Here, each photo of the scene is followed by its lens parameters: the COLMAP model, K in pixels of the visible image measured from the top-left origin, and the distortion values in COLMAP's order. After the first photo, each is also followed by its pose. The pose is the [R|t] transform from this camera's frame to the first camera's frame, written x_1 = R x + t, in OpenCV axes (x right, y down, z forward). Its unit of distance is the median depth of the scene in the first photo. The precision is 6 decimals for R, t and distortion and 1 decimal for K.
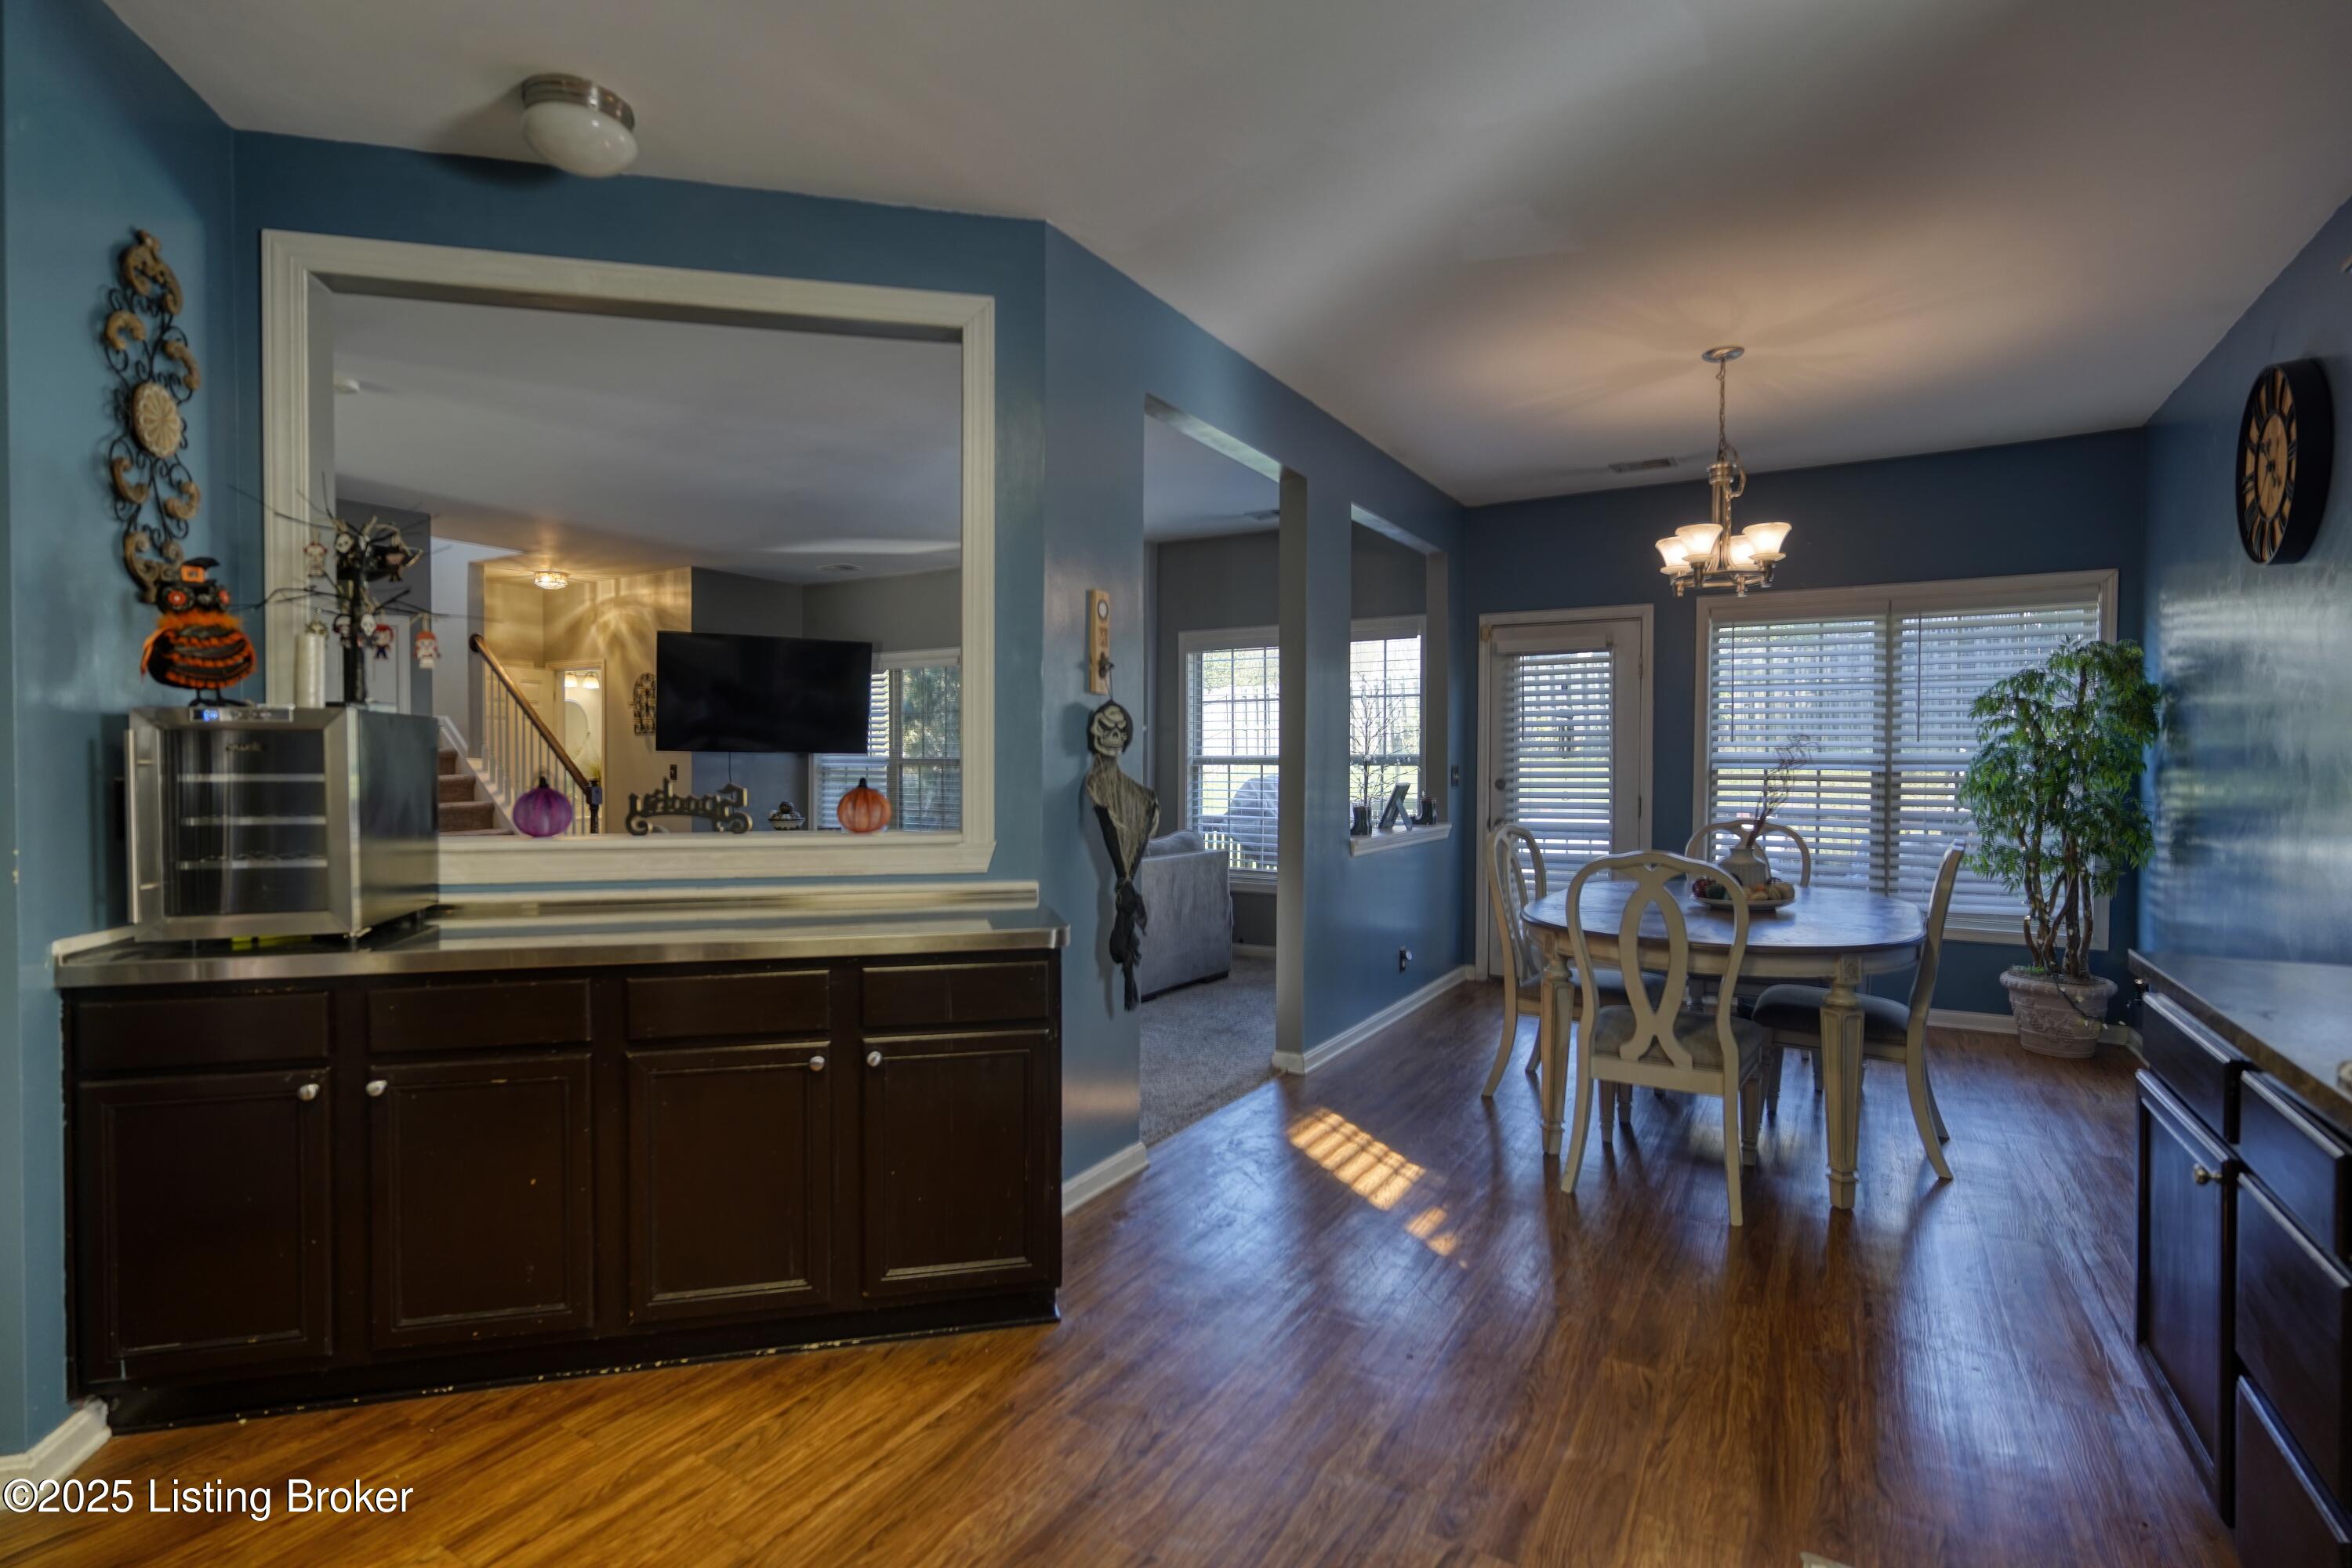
lens RADIAL K [[1128.6, 0, 1171.5], [0, 1128.6, 769.4], [0, 0, 1]] dist [-0.001196, 0.003525]
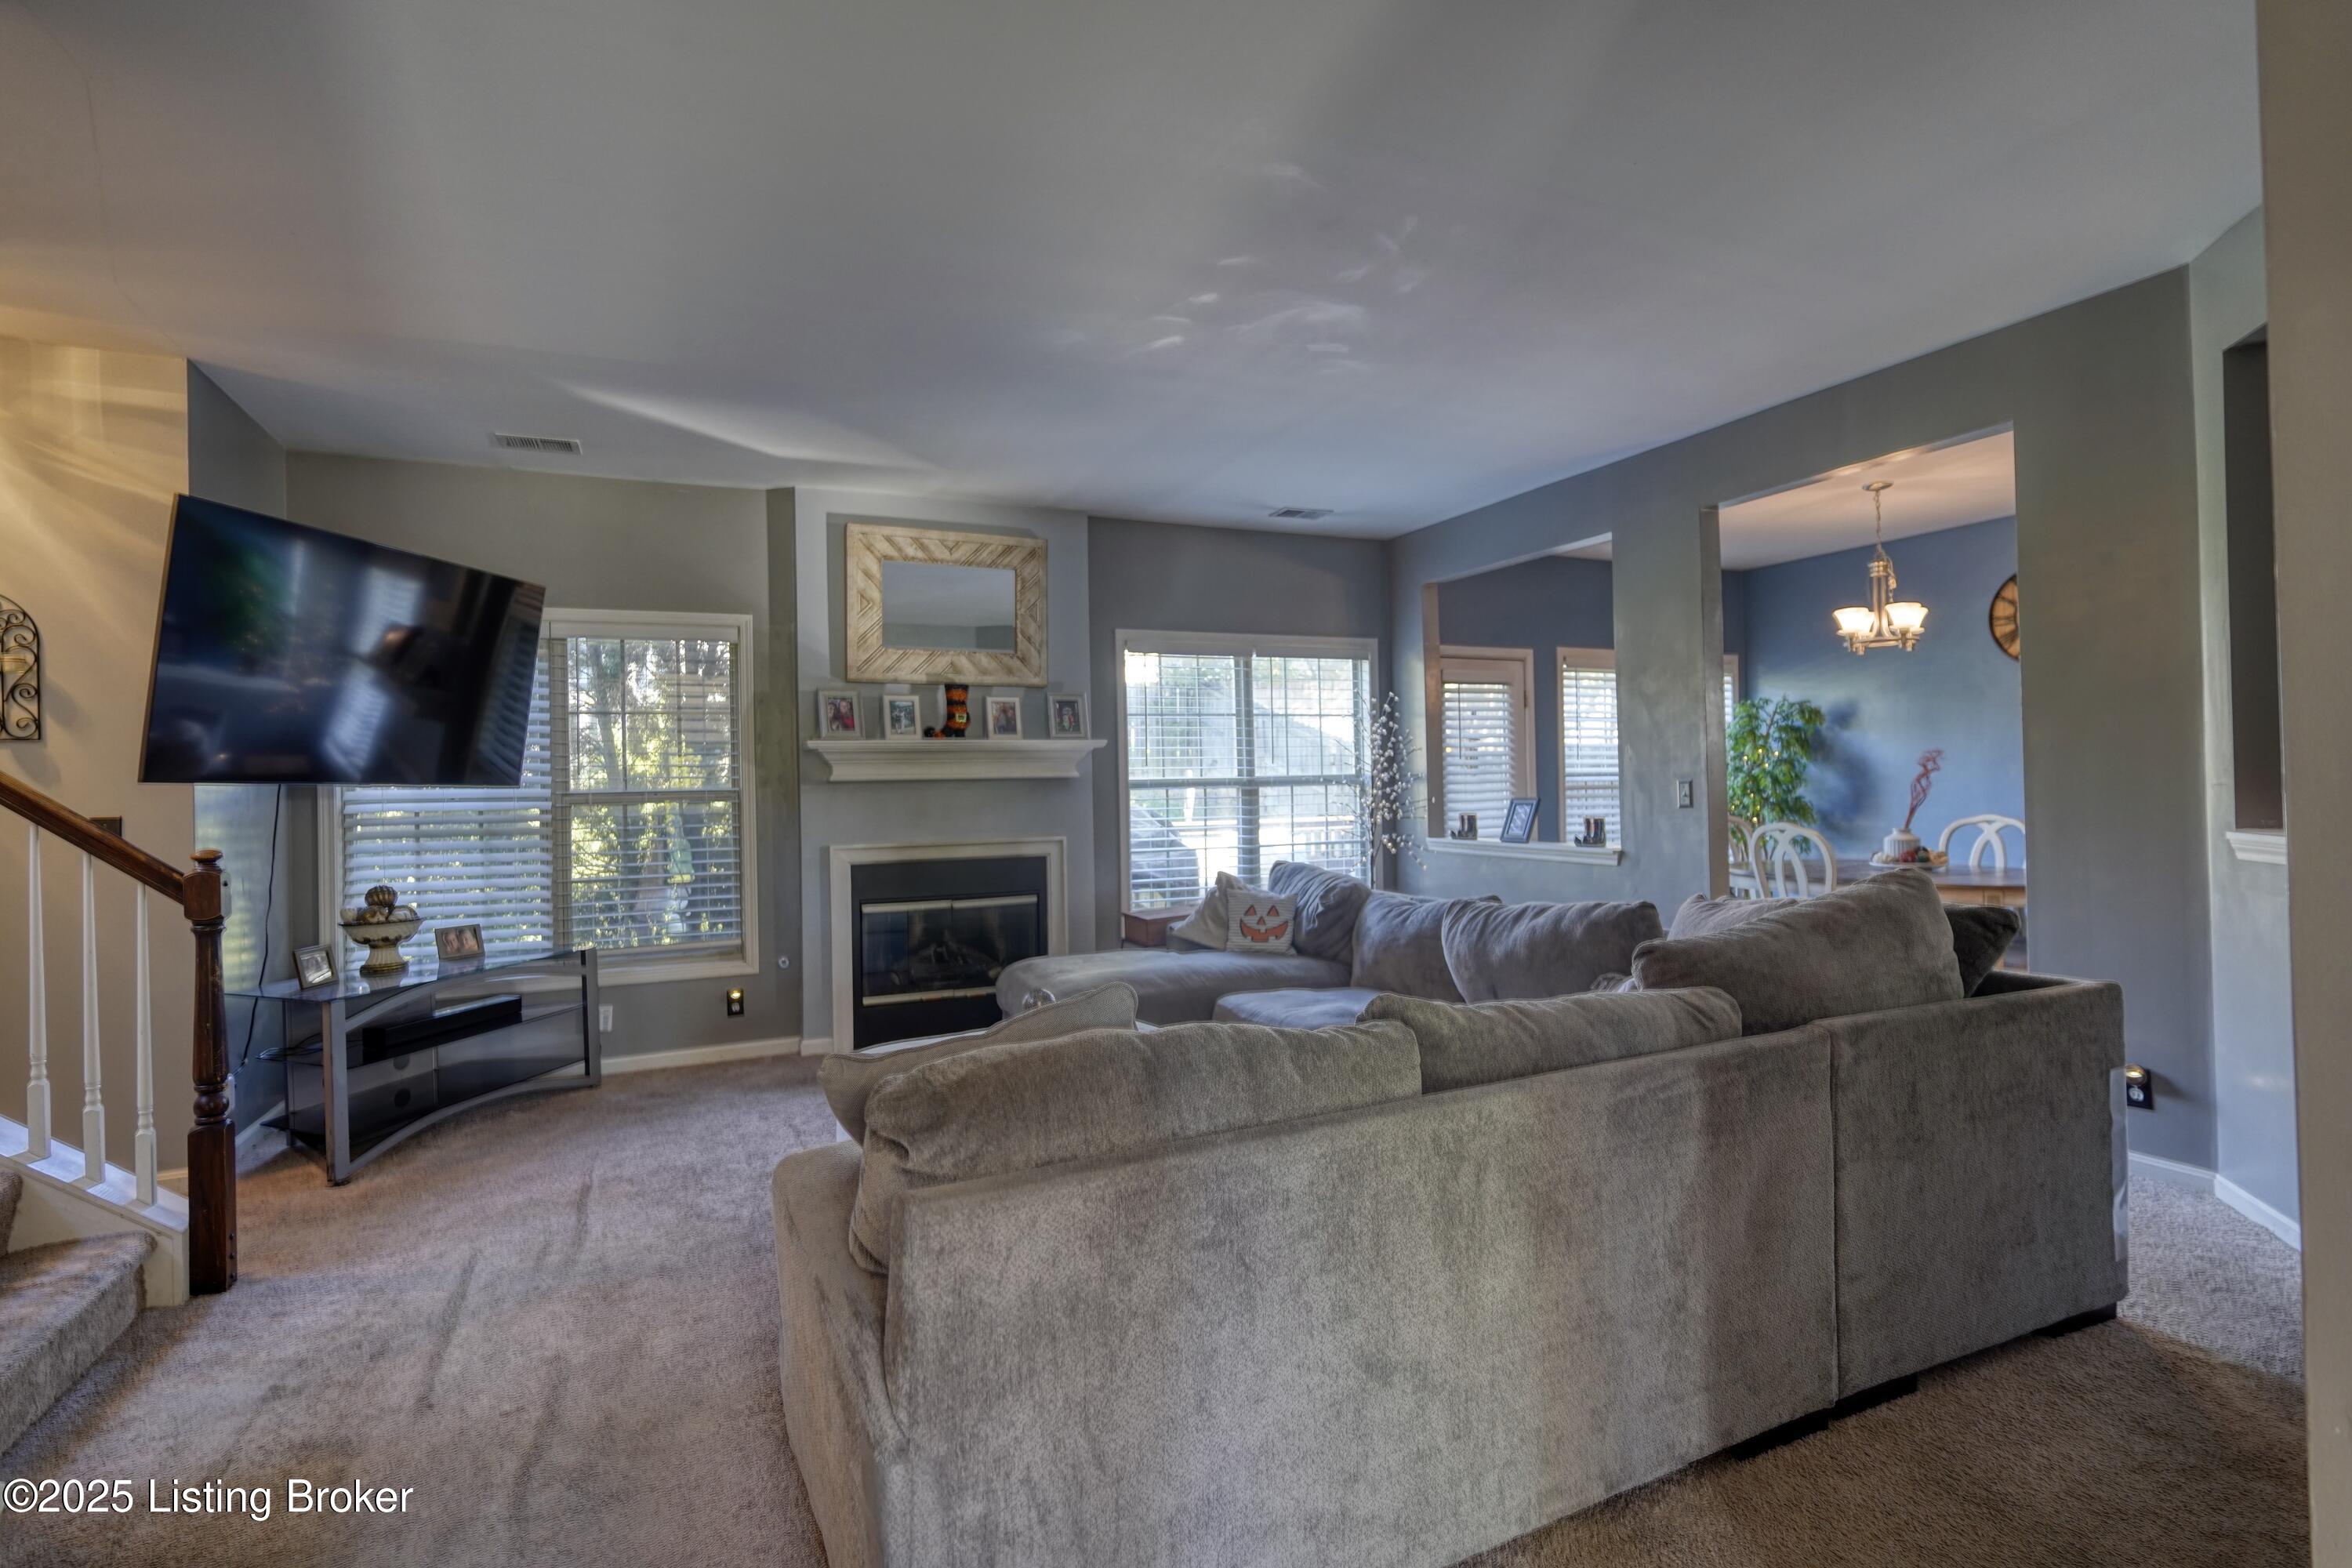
lens RADIAL K [[1128.6, 0, 1178.5], [0, 1128.6, 798.5], [0, 0, 1]] dist [-0.001196, 0.003525]
pose [[0.554054, -0.026544, 0.832058, -0.990131], [0.026256, 0.999551, 0.014405, -0.013553], [-0.832067, 0.013866, 0.554502, 0.782252]]
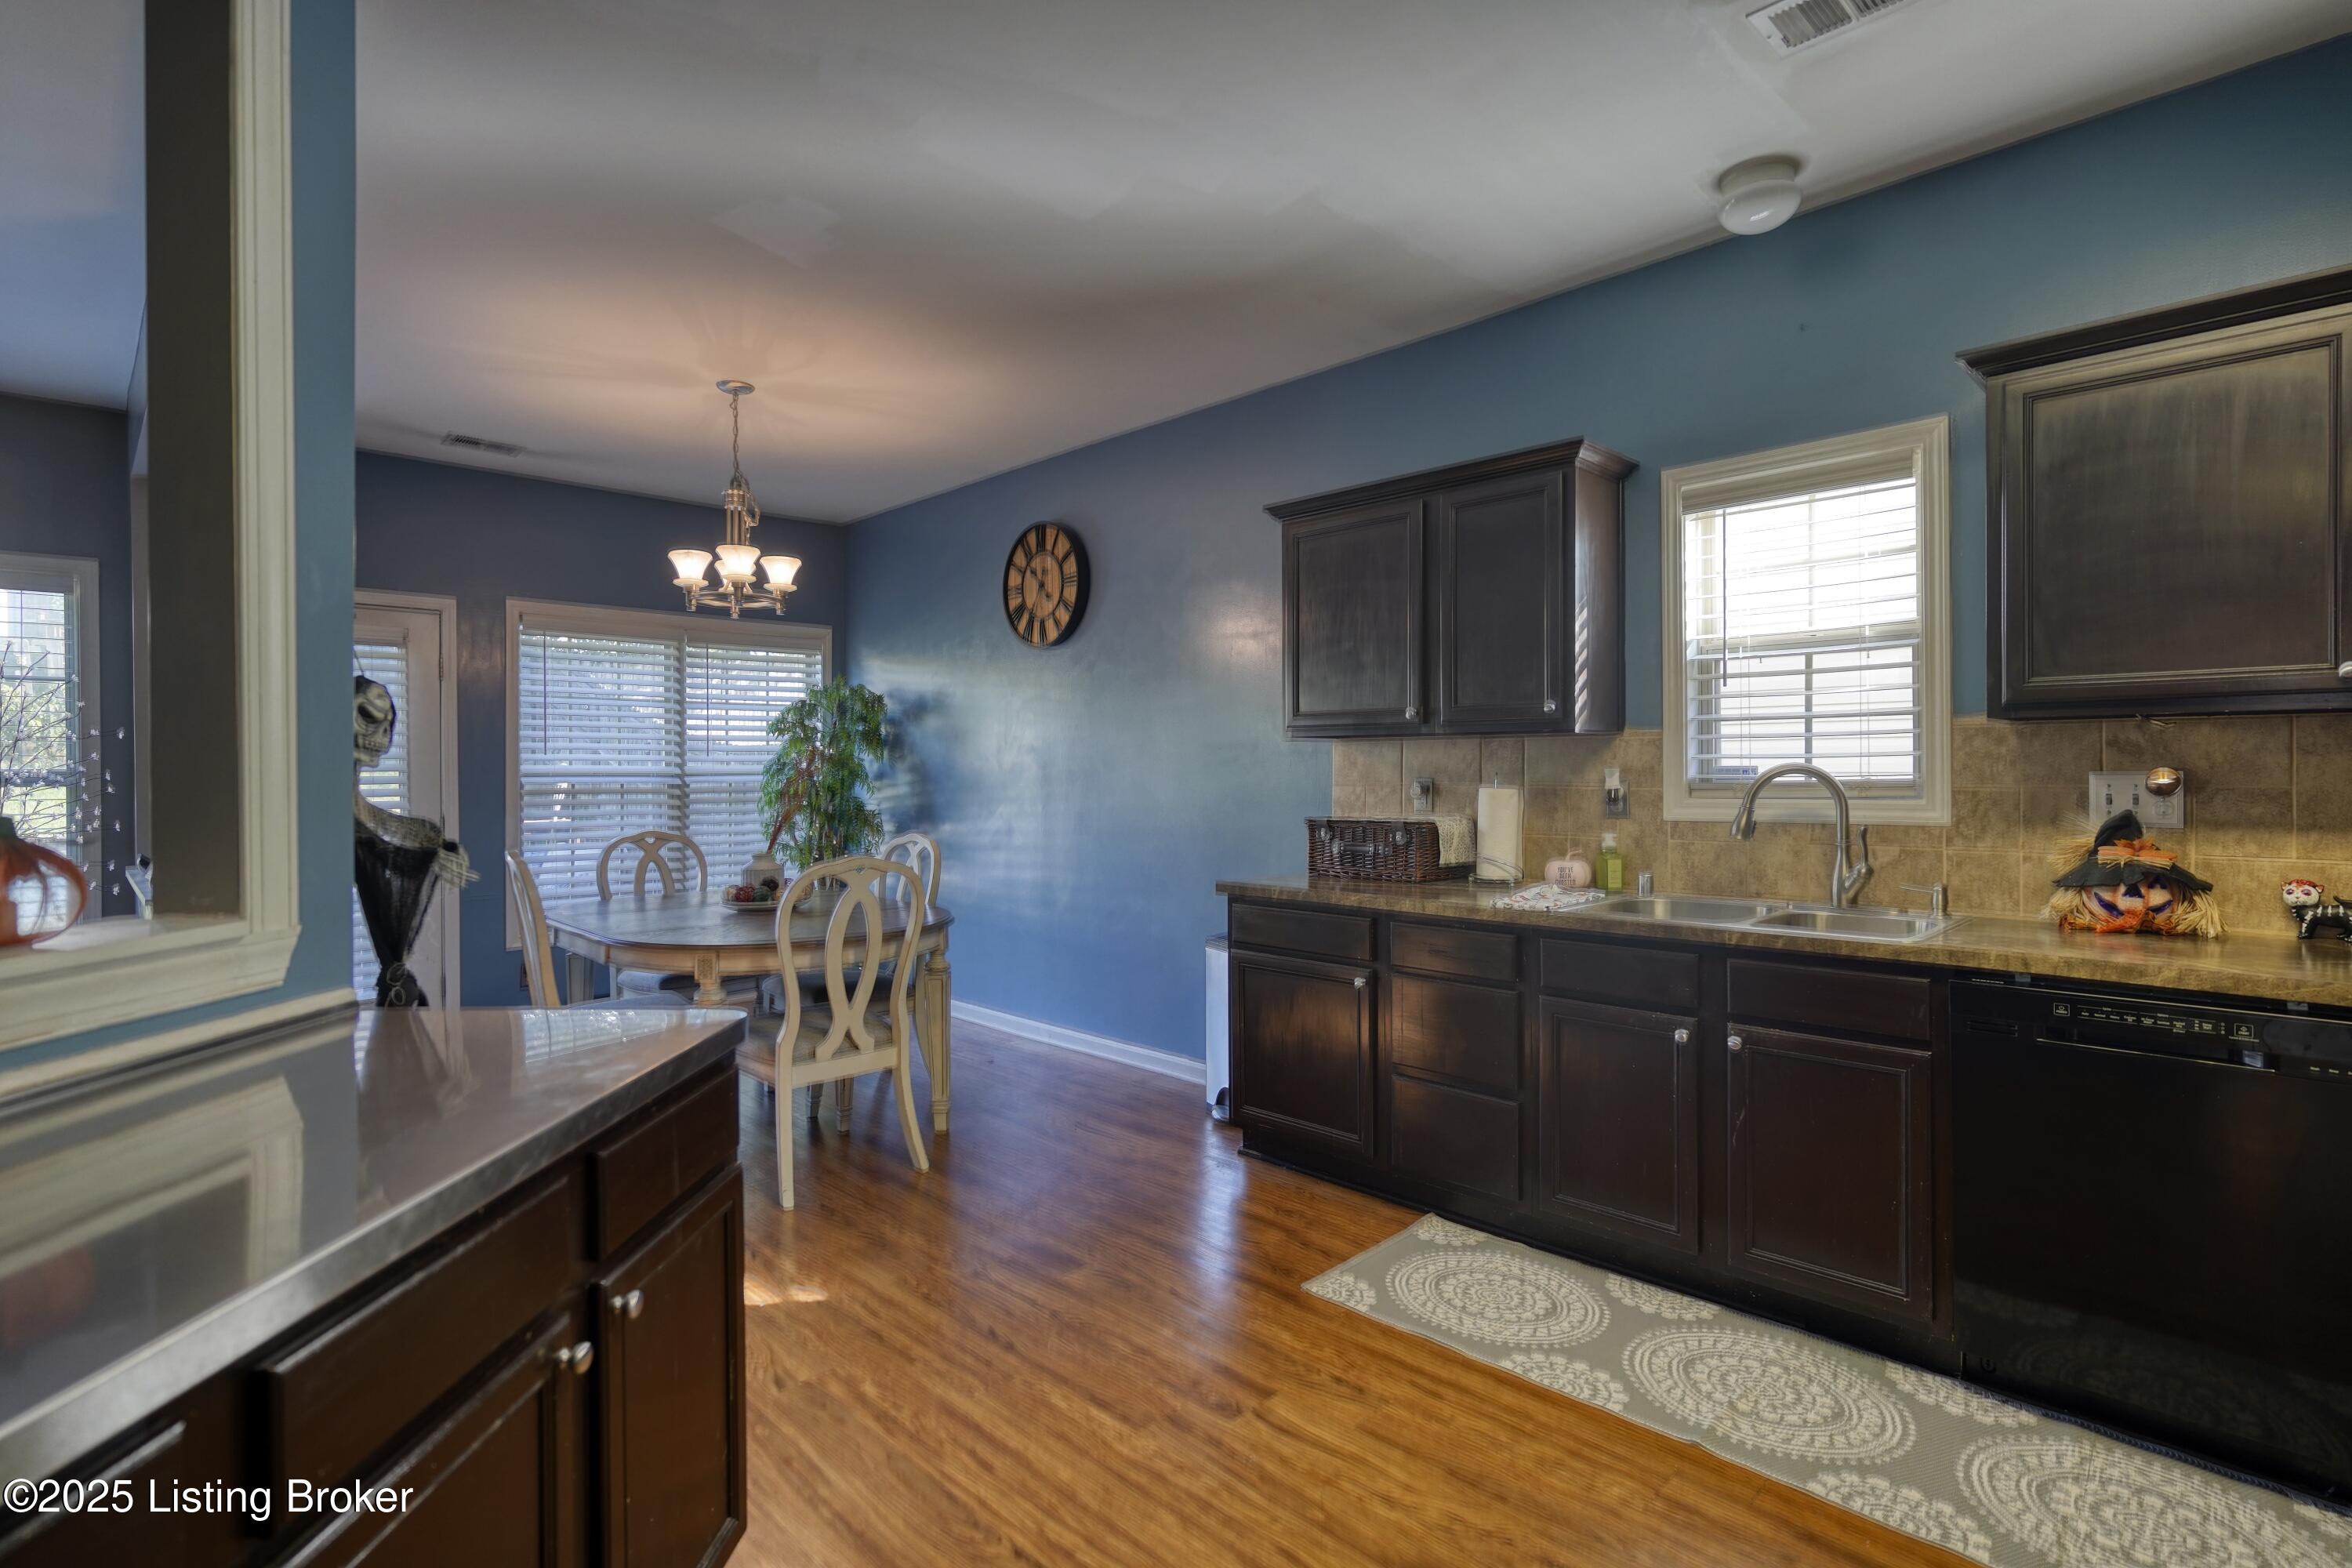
lens RADIAL K [[1128.6, 0, 1165.8], [0, 1128.6, 777.5], [0, 0, 1]] dist [-0.001196, 0.003525]
pose [[0.263199, -0.008385, 0.964705, -0.347852], [0.014720, 0.999881, 0.004674, -0.002255], [-0.964629, 0.012970, 0.263291, 0.278830]]
